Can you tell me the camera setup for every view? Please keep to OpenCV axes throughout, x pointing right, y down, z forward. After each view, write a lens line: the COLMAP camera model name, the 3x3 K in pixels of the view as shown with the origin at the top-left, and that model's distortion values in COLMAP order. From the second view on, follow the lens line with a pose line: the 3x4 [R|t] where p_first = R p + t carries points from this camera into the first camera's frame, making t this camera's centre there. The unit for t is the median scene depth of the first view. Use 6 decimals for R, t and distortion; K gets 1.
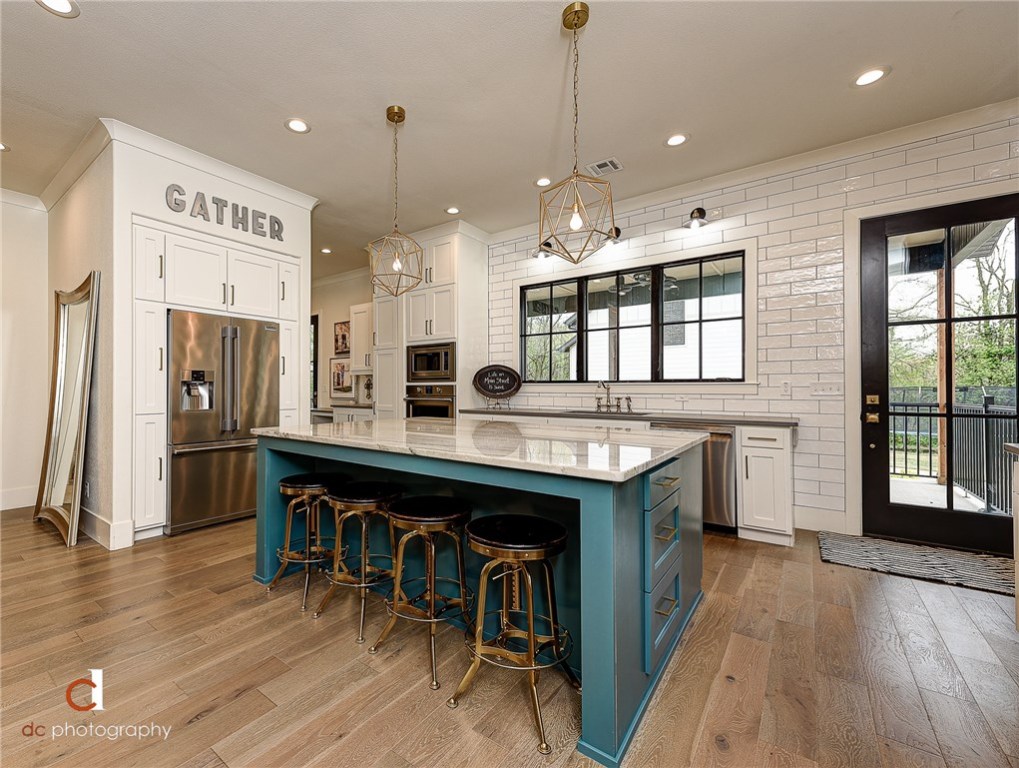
lens RADIAL K [[445.3, 0, 441.0], [0, 445.3, 384.8], [0, 0, 1]] dist [0.004974, -0.000765]
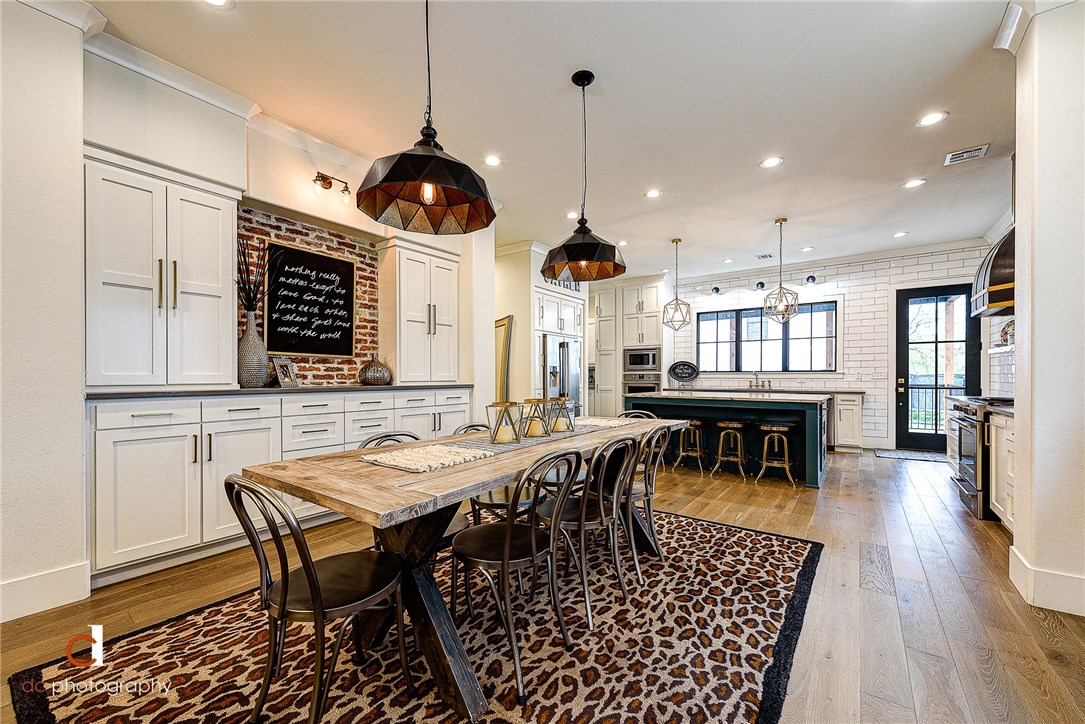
lens RADIAL K [[427.0, 0, 541.0], [0, 427.0, 378.4], [0, 0, 1]] dist [0.010375, -0.002640]
pose [[0.998713, -0.002090, 0.050673, -0.557630], [0.001417, 0.999910, 0.013318, -0.004222], [-0.050696, -0.013229, 0.998626, -0.629715]]
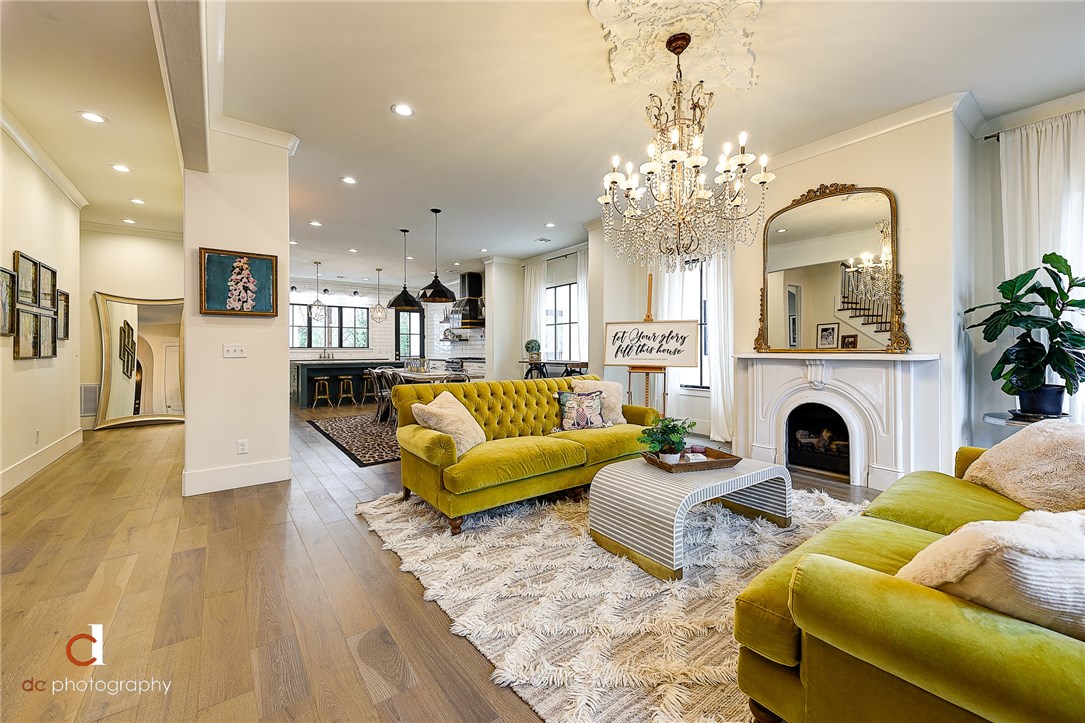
lens RADIAL K [[427.0, 0, 539.7], [0, 427.0, 345.2], [0, 0, 1]] dist [0.010375, -0.002640]
pose [[0.240066, 0.010332, 0.970701, -1.799627], [-0.004263, 0.999945, -0.009589, -0.003331], [-0.970747, -0.001836, 0.240097, -0.847186]]
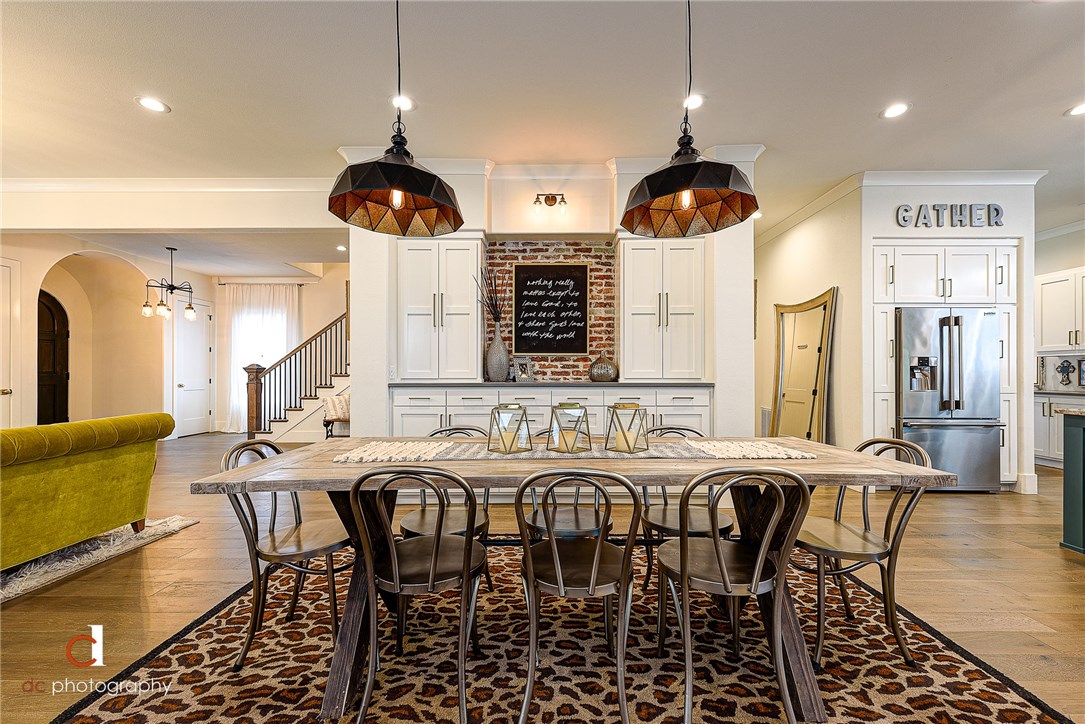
lens RADIAL K [[427.0, 0, 544.5], [0, 427.0, 368.7], [0, 0, 1]] dist [0.010375, -0.002640]
pose [[0.631585, -0.004627, -0.775292, -0.241253], [0.006612, 0.999978, -0.000582, -0.006562], [0.775278, -0.004759, 0.631602, -0.391093]]
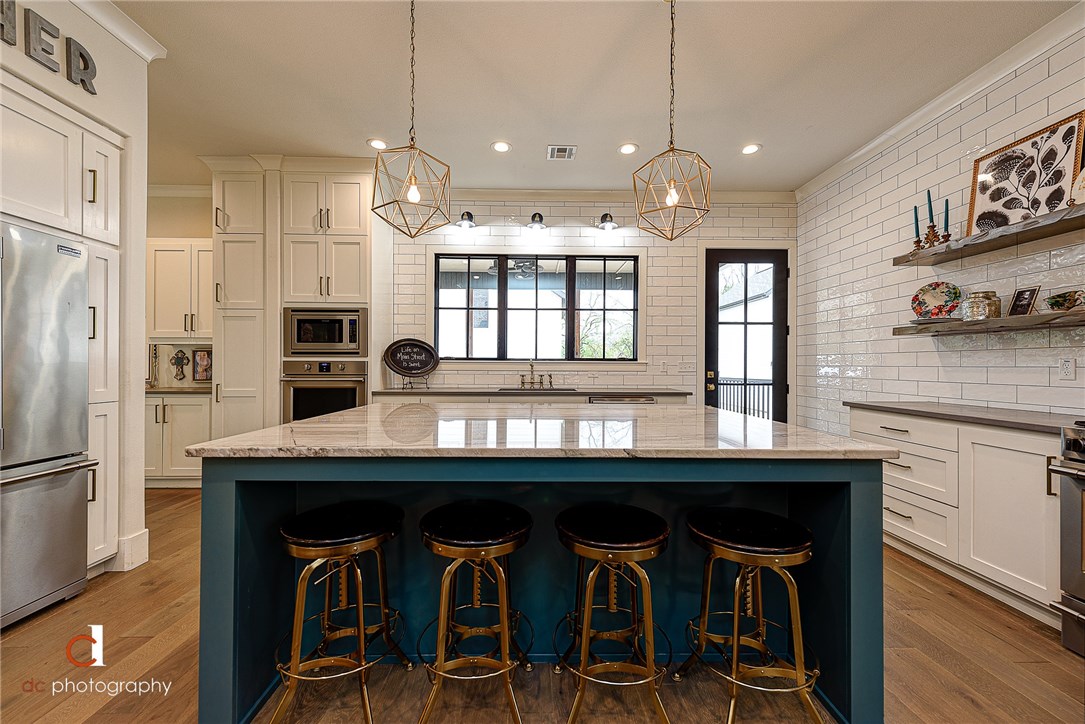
lens RADIAL K [[427.0, 0, 541.1], [0, 427.0, 365.1], [0, 0, 1]] dist [0.010375, -0.002640]
pose [[0.760995, 0.002968, 0.648751, -0.264958], [-0.009485, 0.999934, 0.006551, -0.000828], [-0.648688, -0.011139, 0.760973, 0.228934]]
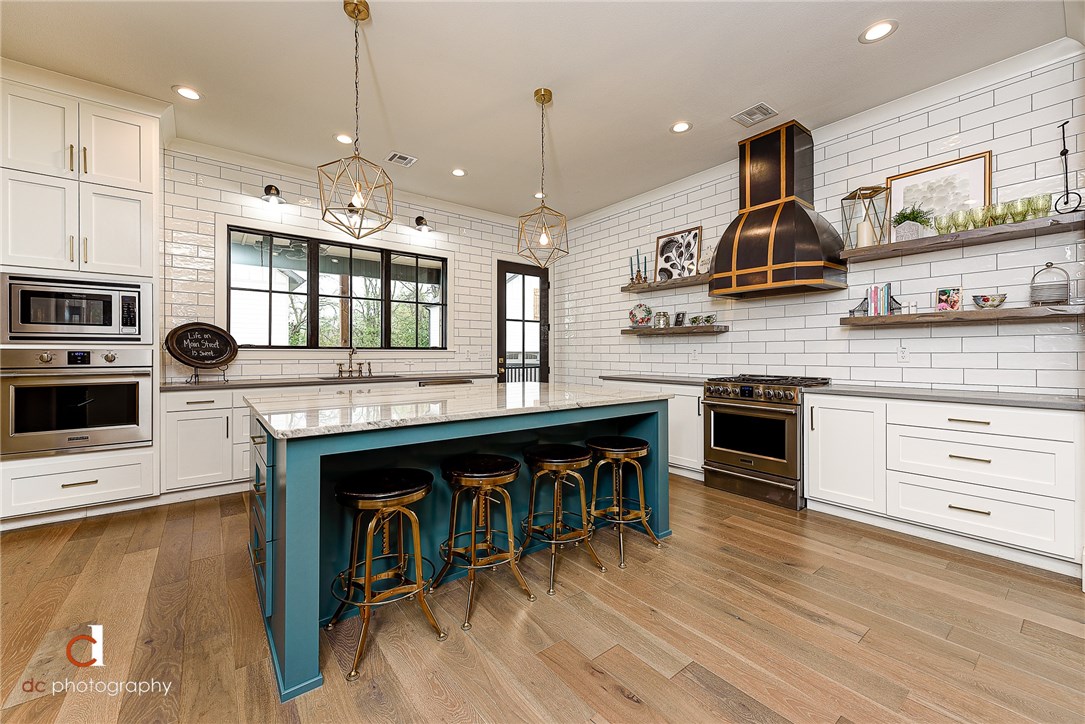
lens RADIAL K [[427.0, 0, 542.2], [0, 427.0, 353.7], [0, 0, 1]] dist [0.010375, -0.002640]
pose [[0.216040, -0.000253, 0.976385, -0.524320], [-0.007915, 0.999967, 0.002010, 0.000636], [-0.976353, -0.008162, 0.216030, 0.349032]]
